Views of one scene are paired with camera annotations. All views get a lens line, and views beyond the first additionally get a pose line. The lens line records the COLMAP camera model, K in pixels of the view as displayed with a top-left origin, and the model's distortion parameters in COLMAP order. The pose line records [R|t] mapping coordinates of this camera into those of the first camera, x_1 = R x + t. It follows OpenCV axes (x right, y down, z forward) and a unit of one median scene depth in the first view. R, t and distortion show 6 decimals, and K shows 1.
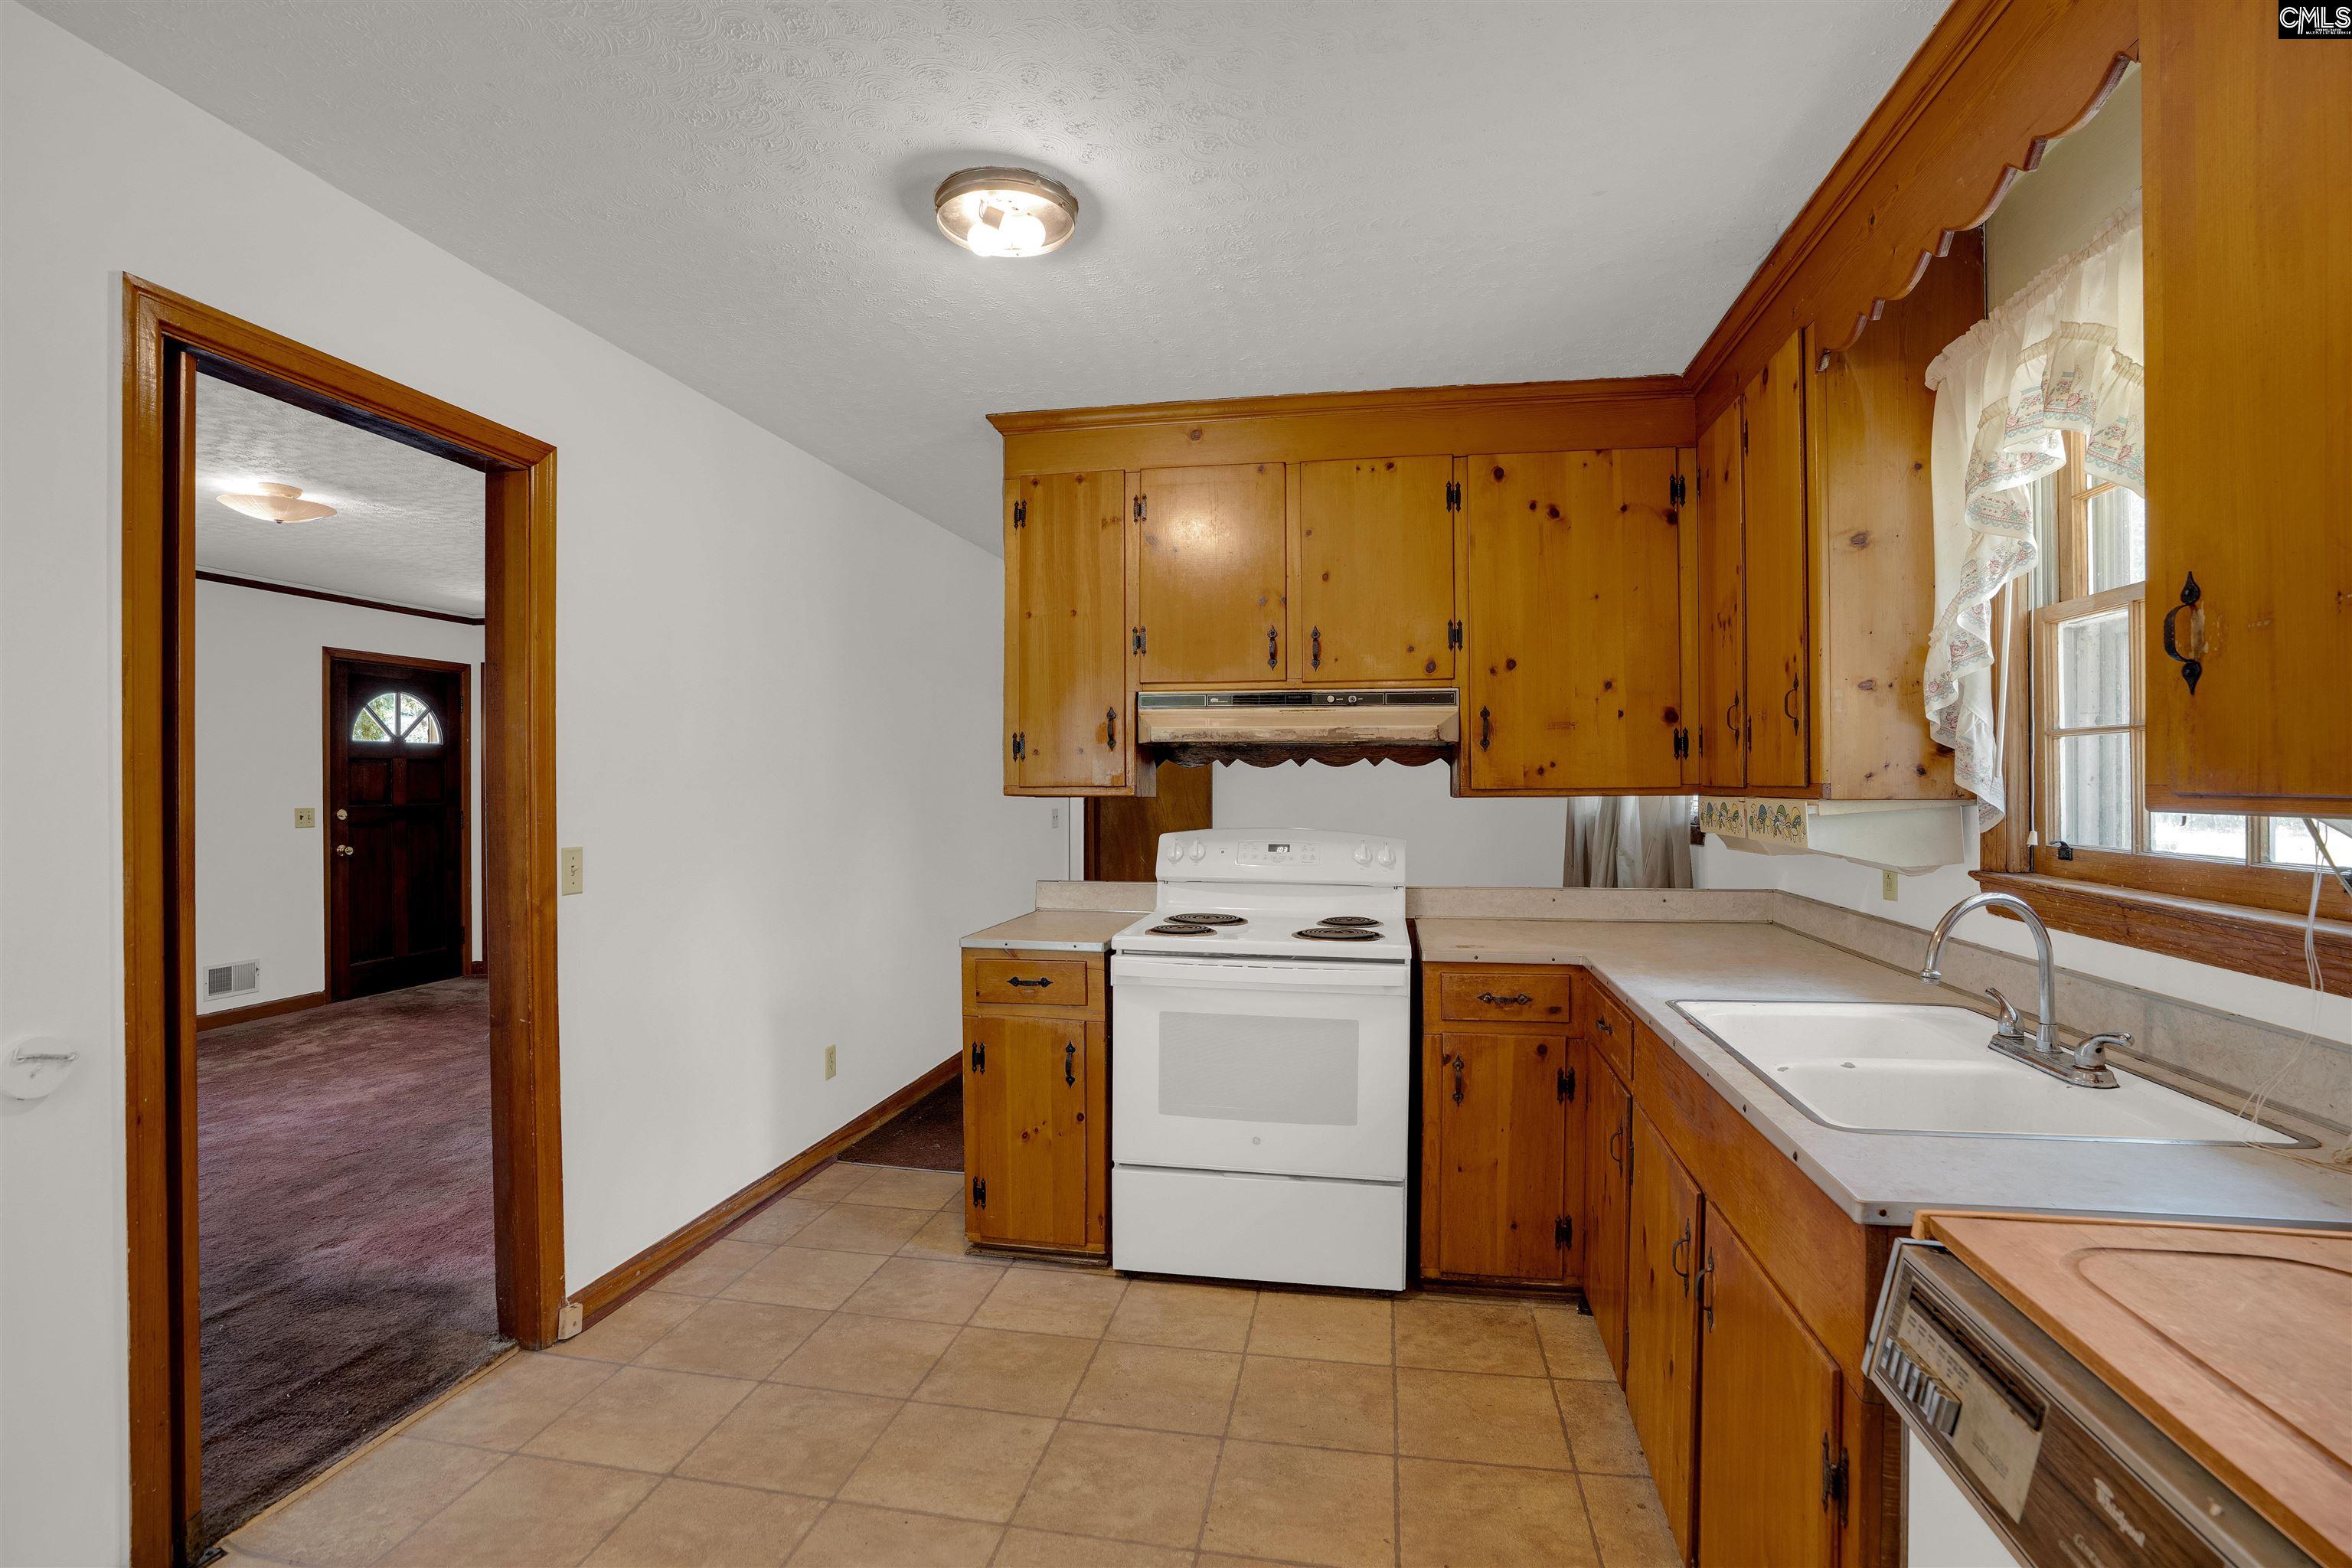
lens RADIAL K [[1096.5, 0, 1189.0], [0, 1096.5, 775.4], [0, 0, 1]] dist [-0.075712, 0.034658]
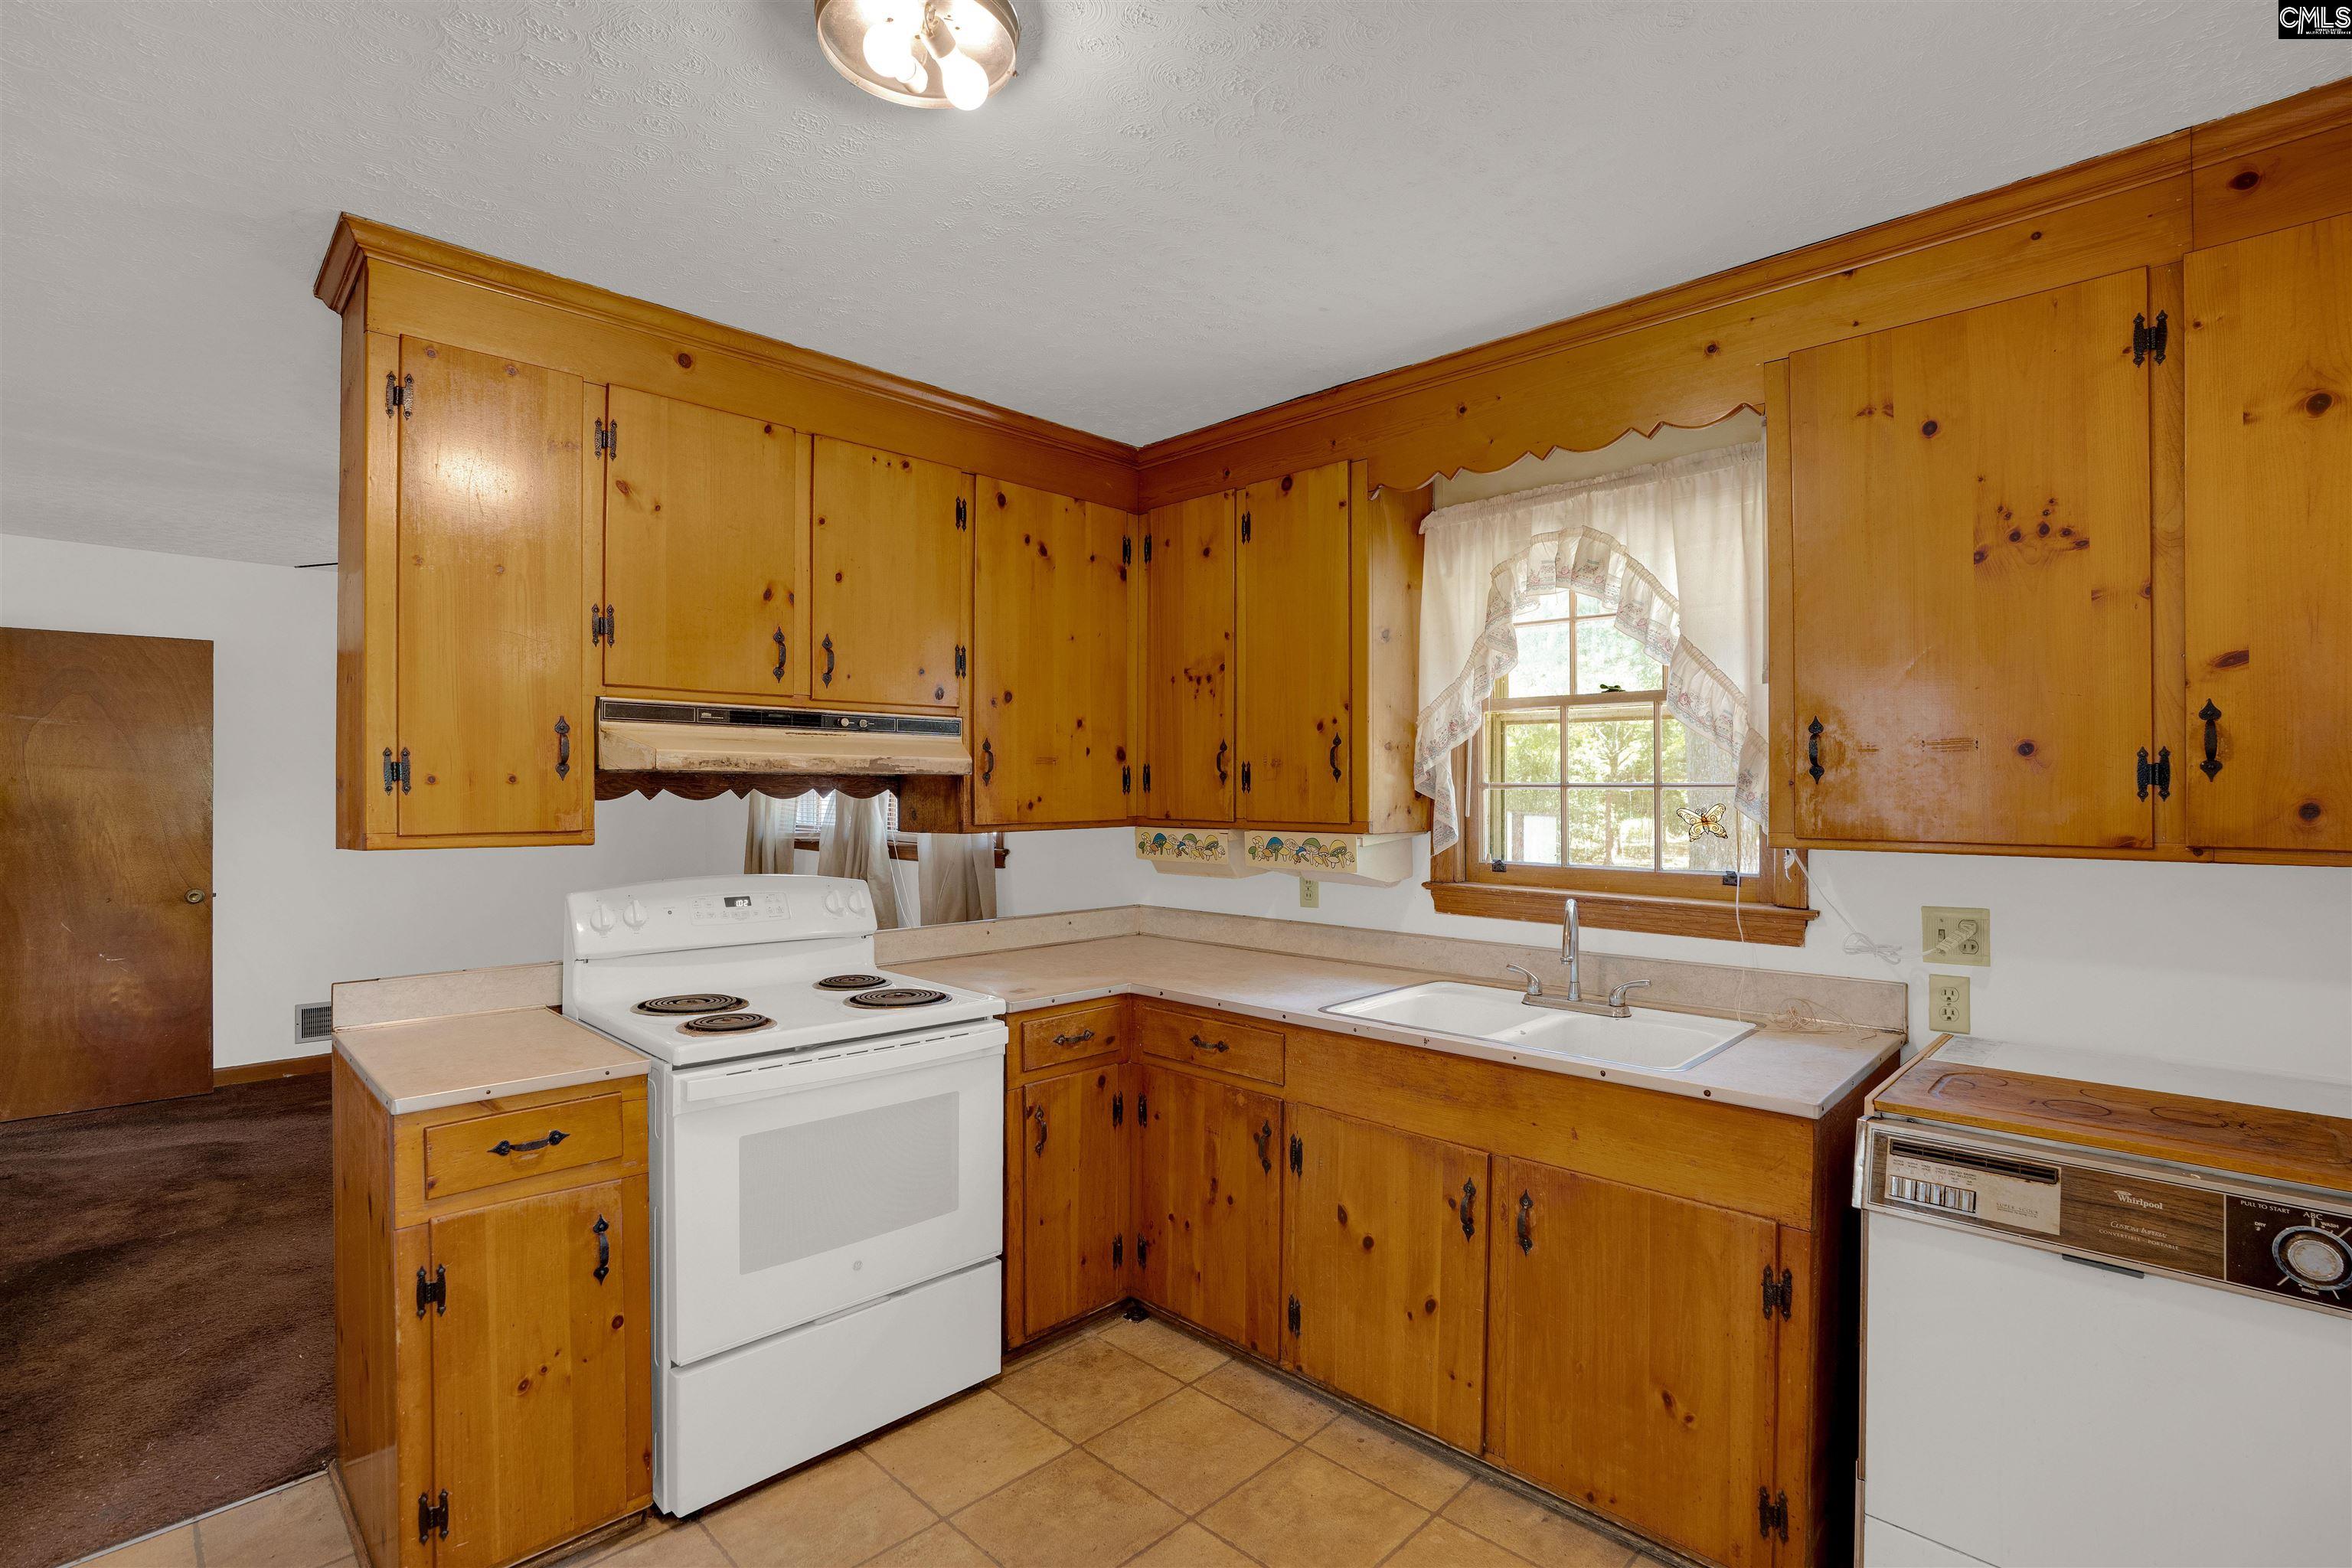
lens RADIAL K [[1096.5, 0, 1189.0], [0, 1096.5, 775.4], [0, 0, 1]] dist [-0.075712, 0.034658]
pose [[0.560536, 0.012990, 0.828028, -0.470237], [-0.008766, 0.999914, -0.009752, -0.025528], [-0.828084, -0.001793, 0.560601, 0.343528]]
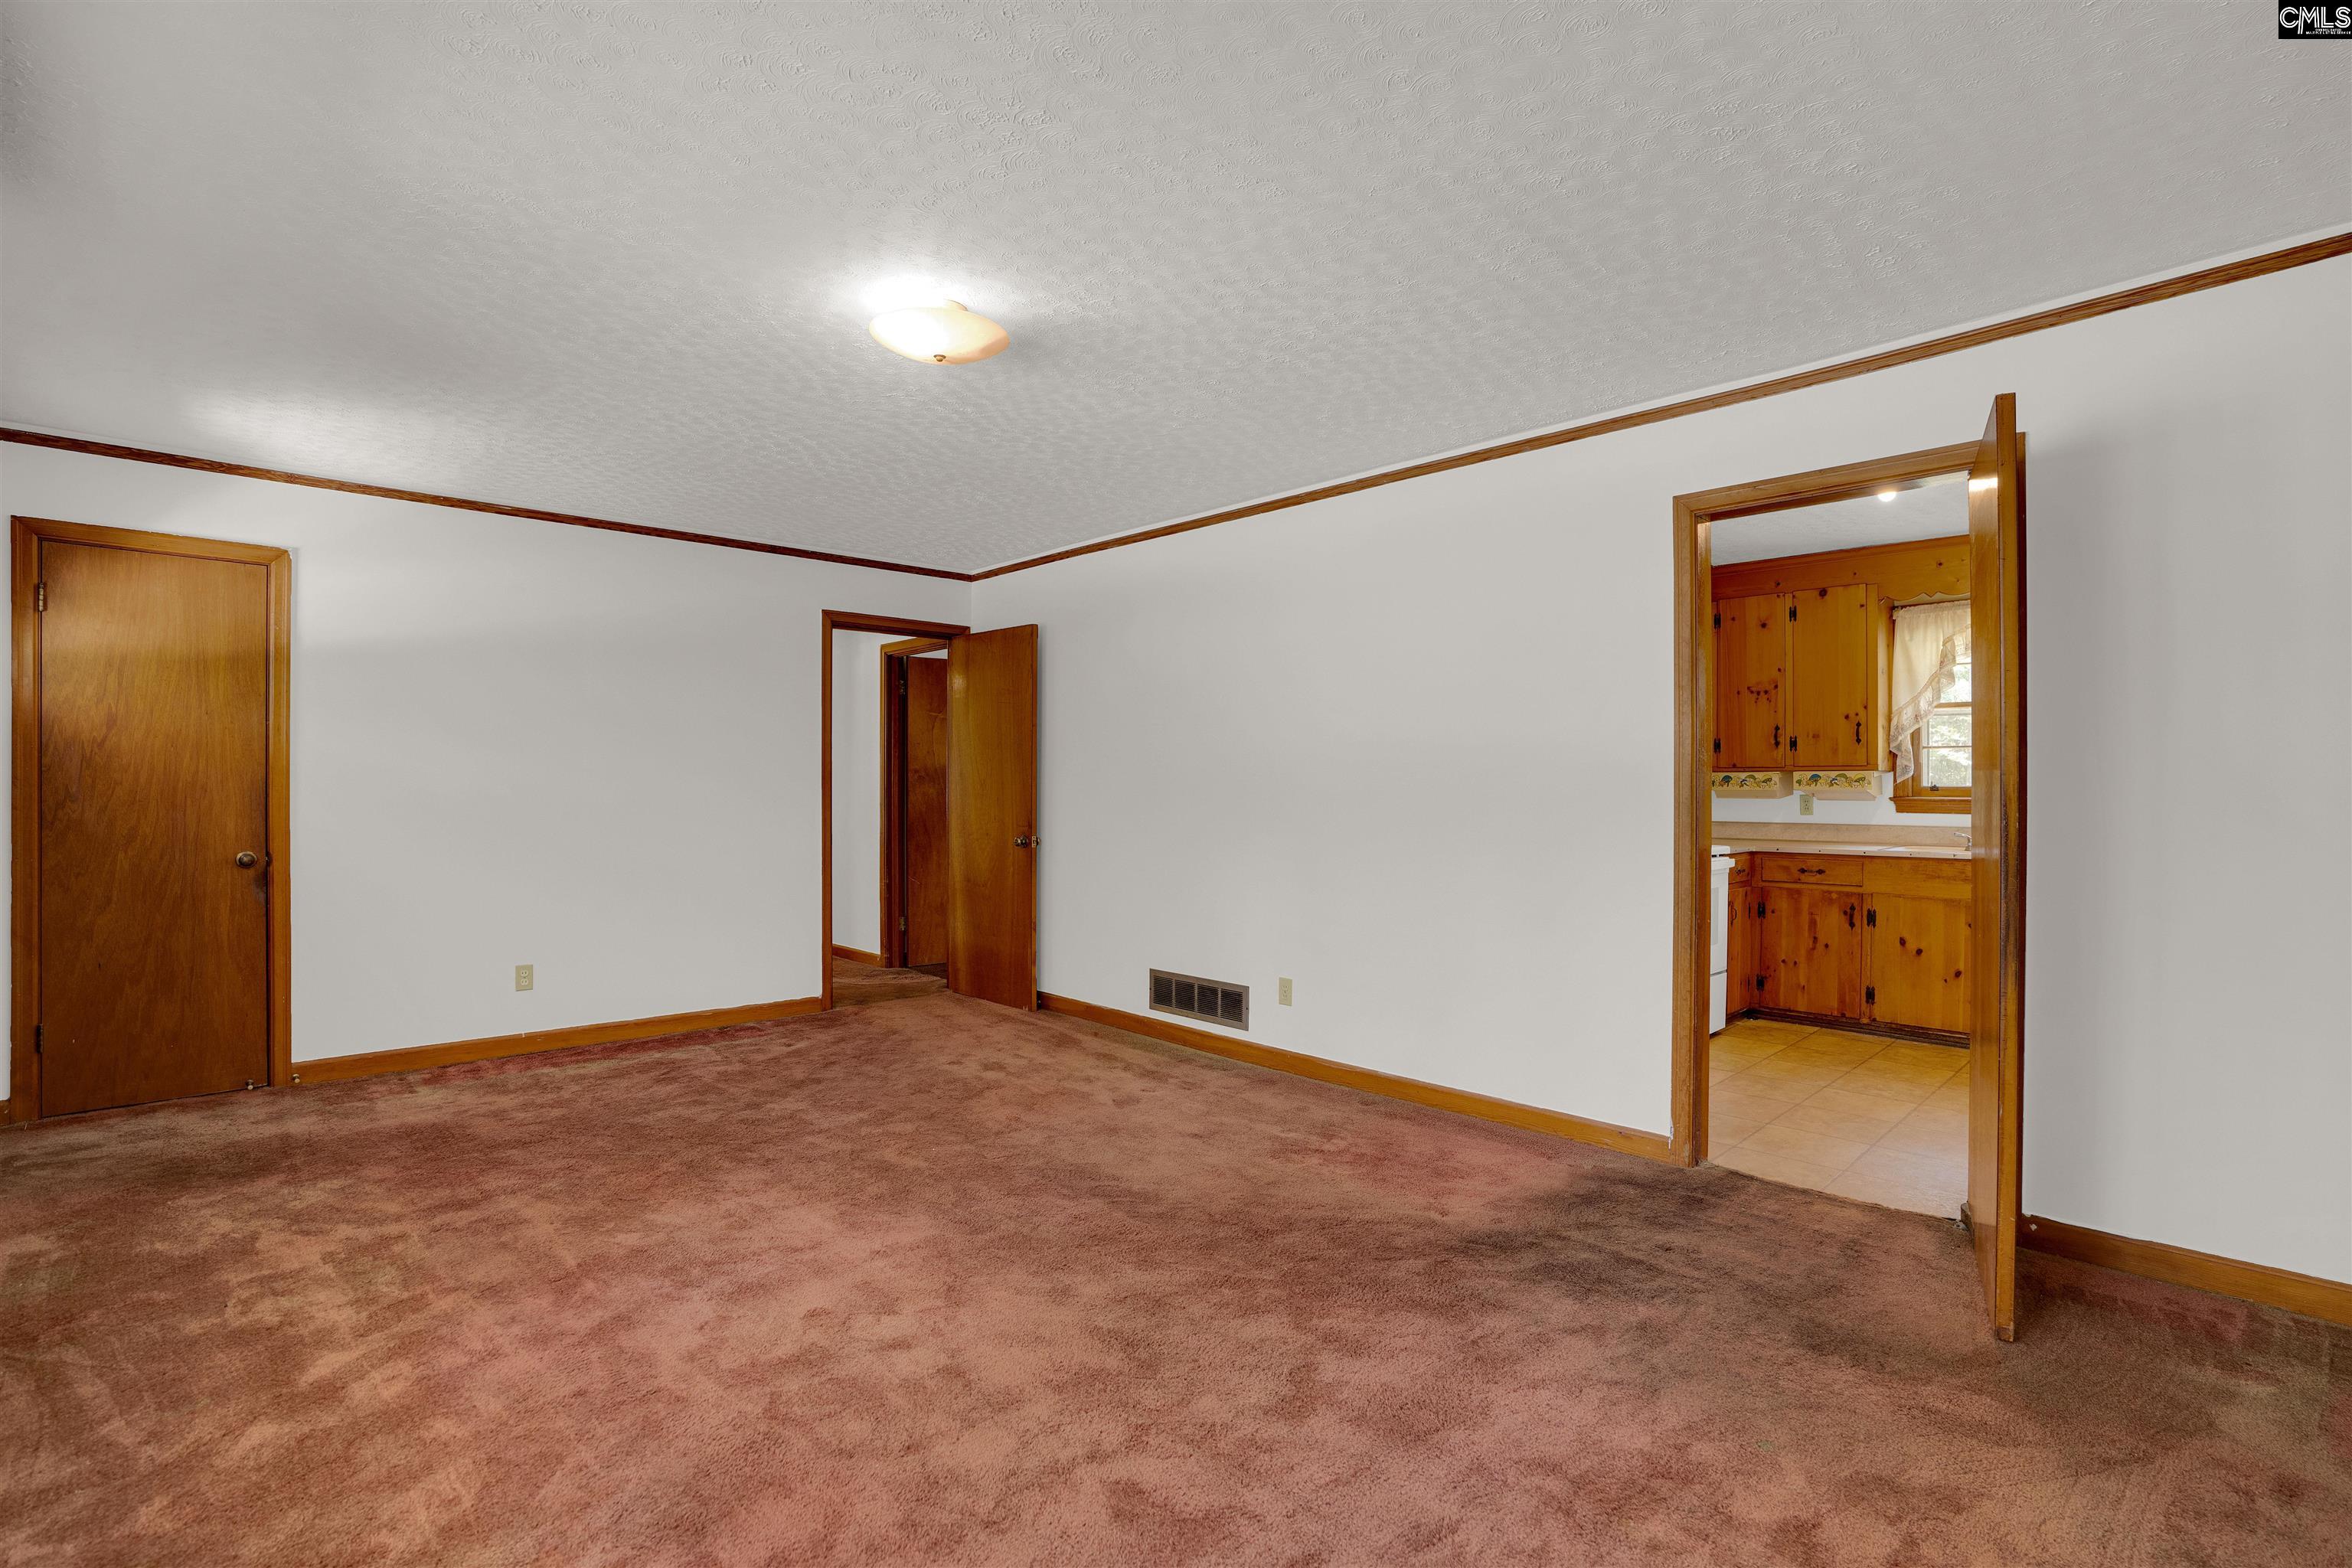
lens RADIAL K [[1096.5, 0, 1189.0], [0, 1096.5, 775.4], [0, 0, 1]] dist [-0.075712, 0.034658]
pose [[0.595366, 0.007785, 0.803417, -1.894219], [-0.006189, 0.999968, -0.005104, 0.044199], [-0.803431, -0.001934, 0.595395, 0.616657]]
